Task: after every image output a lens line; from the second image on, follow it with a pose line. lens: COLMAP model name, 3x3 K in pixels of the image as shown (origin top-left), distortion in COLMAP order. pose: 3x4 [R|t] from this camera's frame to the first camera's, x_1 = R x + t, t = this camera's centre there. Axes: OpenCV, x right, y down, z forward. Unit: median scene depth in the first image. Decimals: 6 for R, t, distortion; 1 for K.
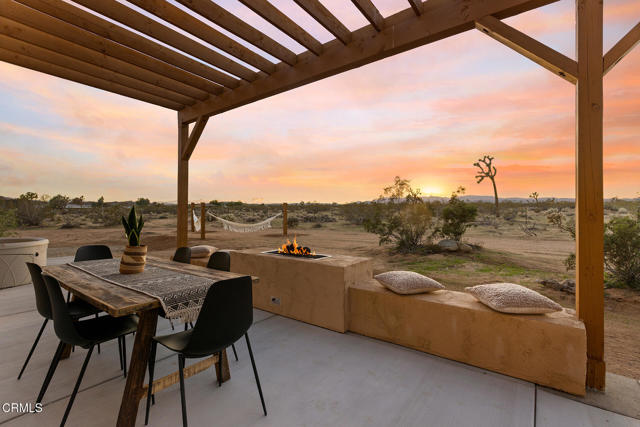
lens RADIAL K [[295.9, 0, 320.0], [0, 295.9, 213.5], [0, 0, 1]] dist [-0.001625, -0.000388]
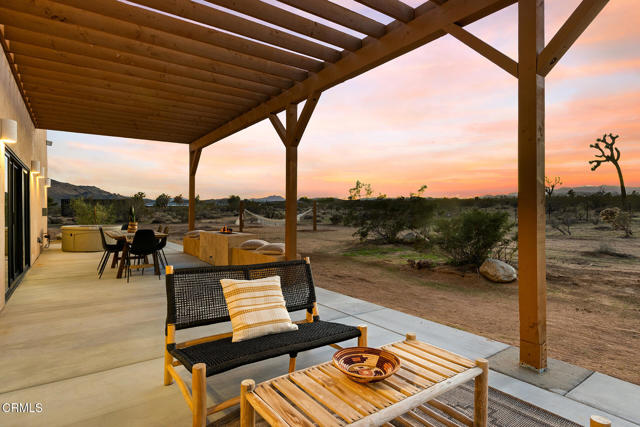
lens RADIAL K [[366.5, 0, 320.0], [0, 366.5, 213.5], [0, 0, 1]] dist [-0.002643, -0.000502]
pose [[0.946008, -0.000472, -0.324142, 0.172623], [0.002612, 0.999978, 0.006165, 0.001793], [0.324132, -0.006679, 0.945988, -0.130025]]
